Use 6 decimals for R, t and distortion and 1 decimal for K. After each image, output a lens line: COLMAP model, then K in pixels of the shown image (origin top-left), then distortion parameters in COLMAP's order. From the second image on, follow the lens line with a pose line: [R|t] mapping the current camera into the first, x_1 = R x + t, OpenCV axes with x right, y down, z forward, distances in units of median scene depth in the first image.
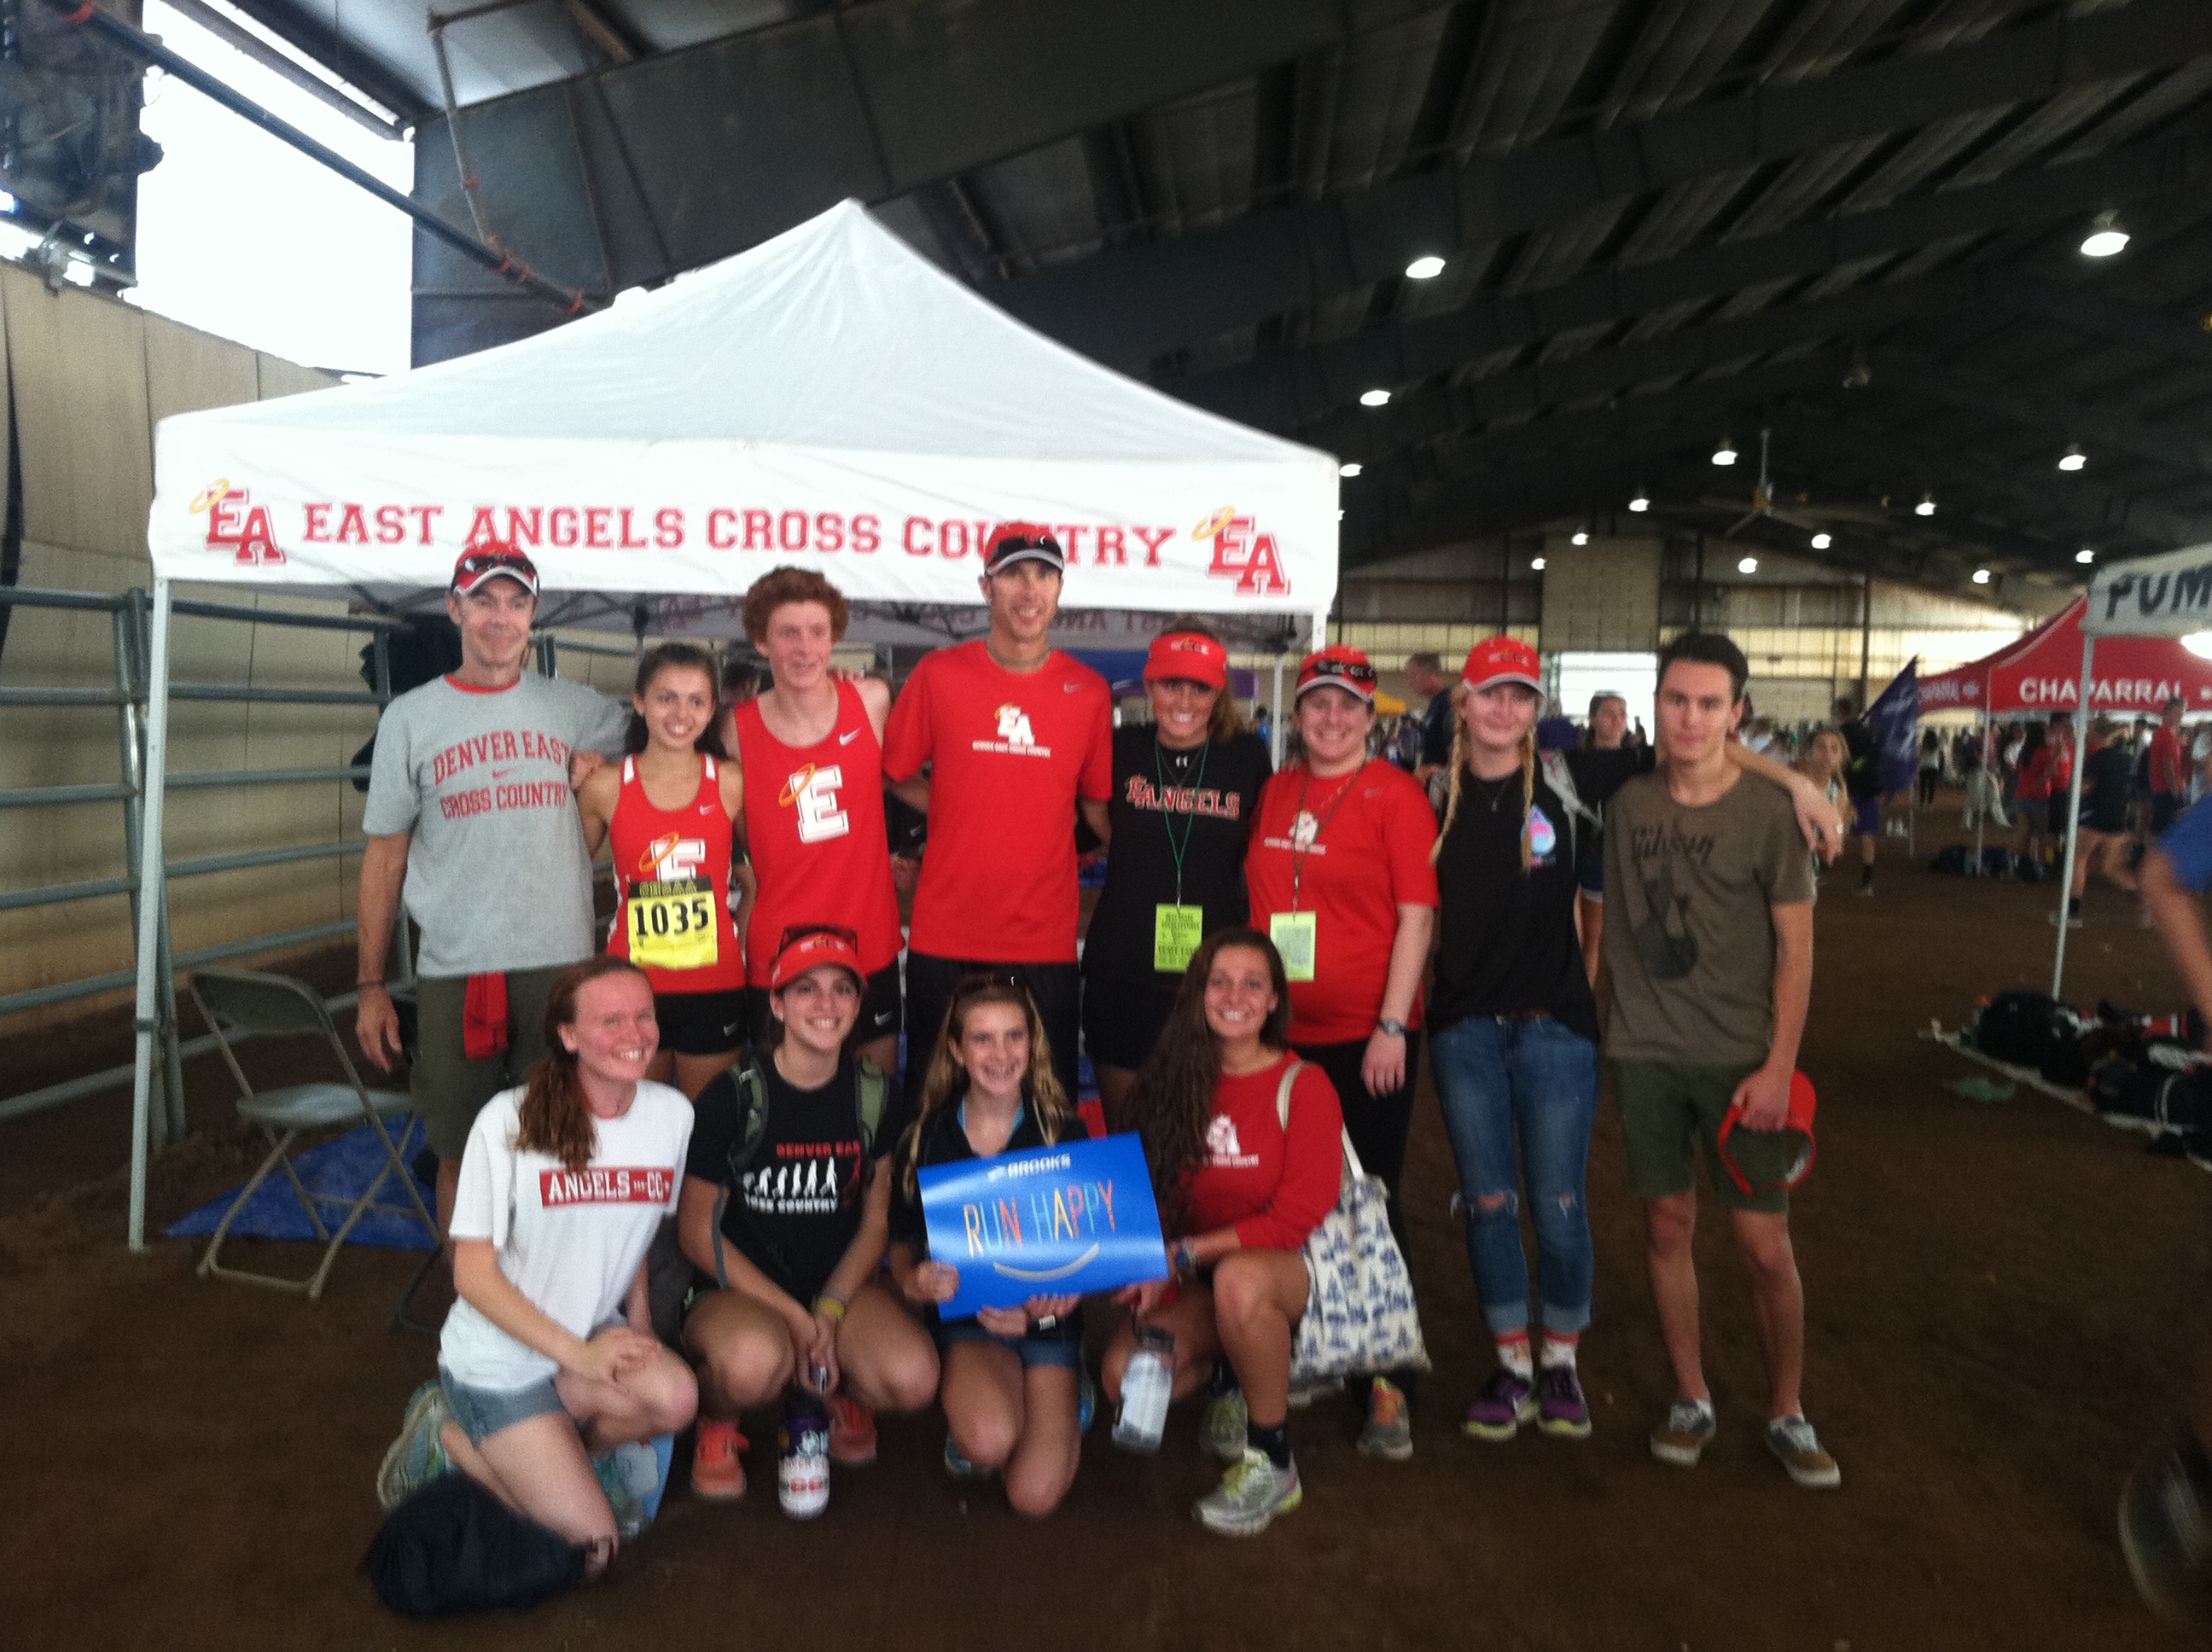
lens RADIAL K [[2116.8, 0, 1182.6], [0, 2116.8, 921.9], [0, 0, 1]] dist [0.037056, -0.081539]
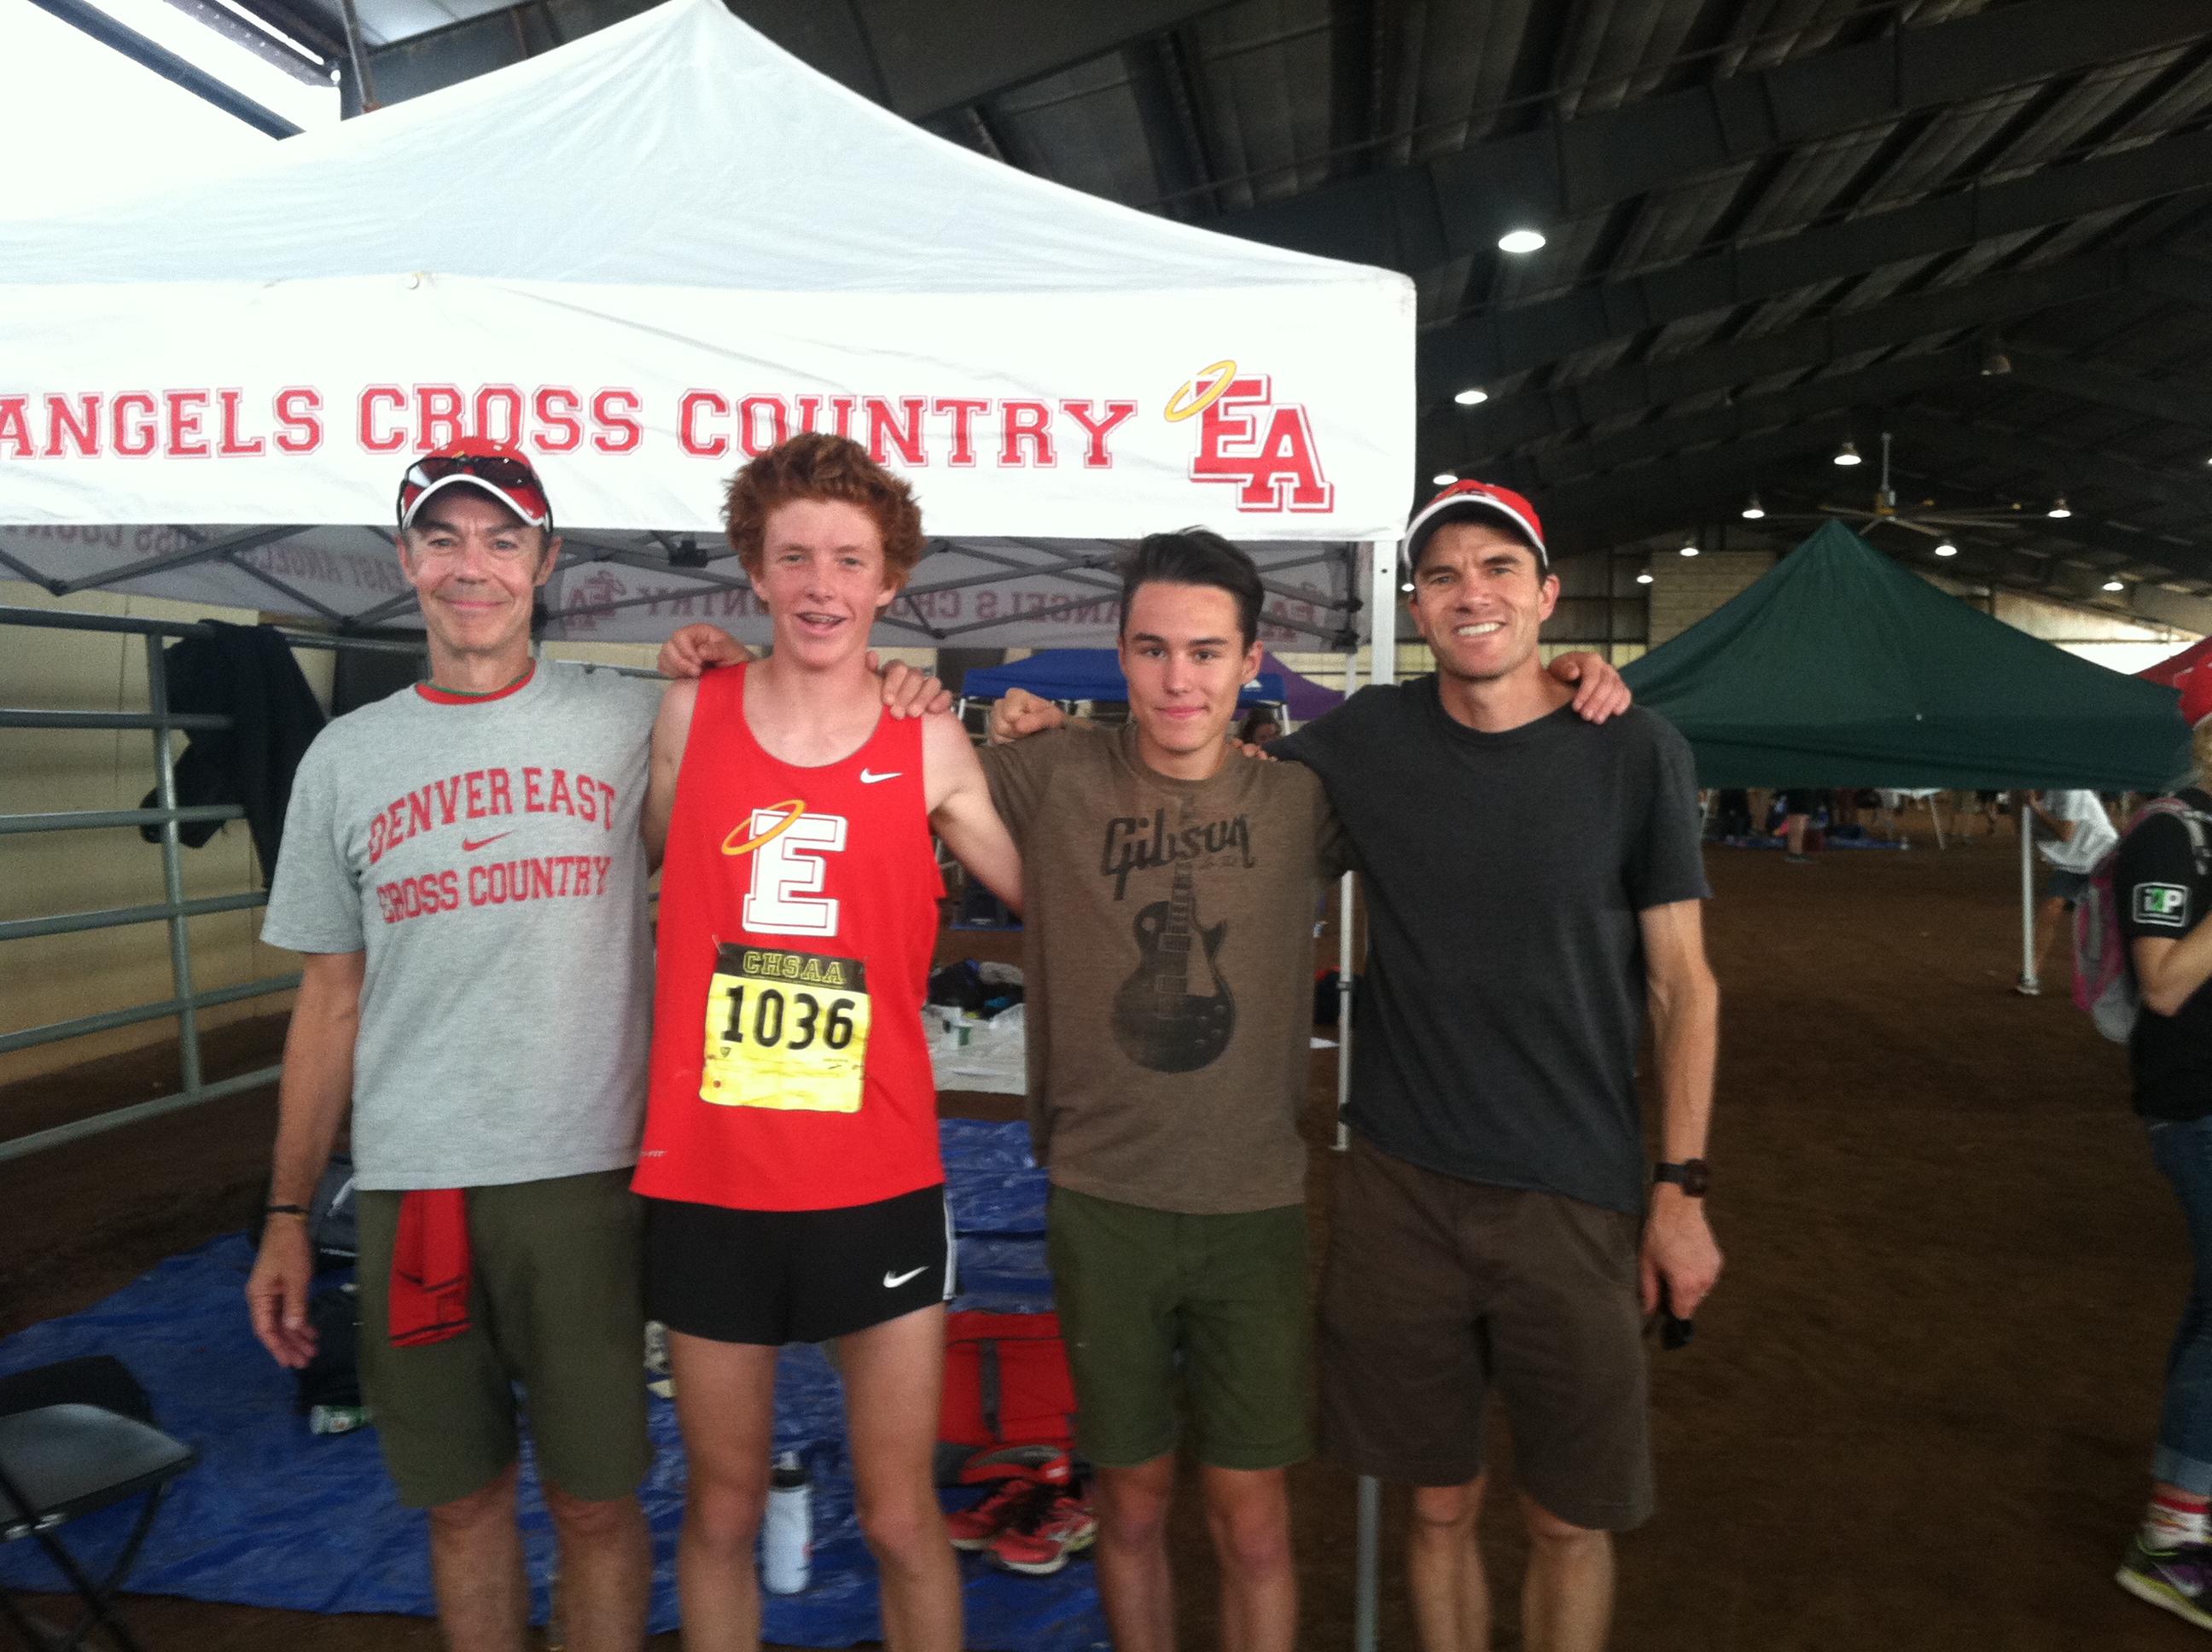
lens RADIAL K [[2115.9, 0, 1151.5], [0, 2115.9, 837.5], [0, 0, 1]] dist [0.134654, -0.380566]
pose [[0.998068, -0.010157, -0.061293, 0.036320], [0.006915, 0.998577, -0.052882, -0.033046], [0.061743, 0.052356, 0.996718, 0.413388]]
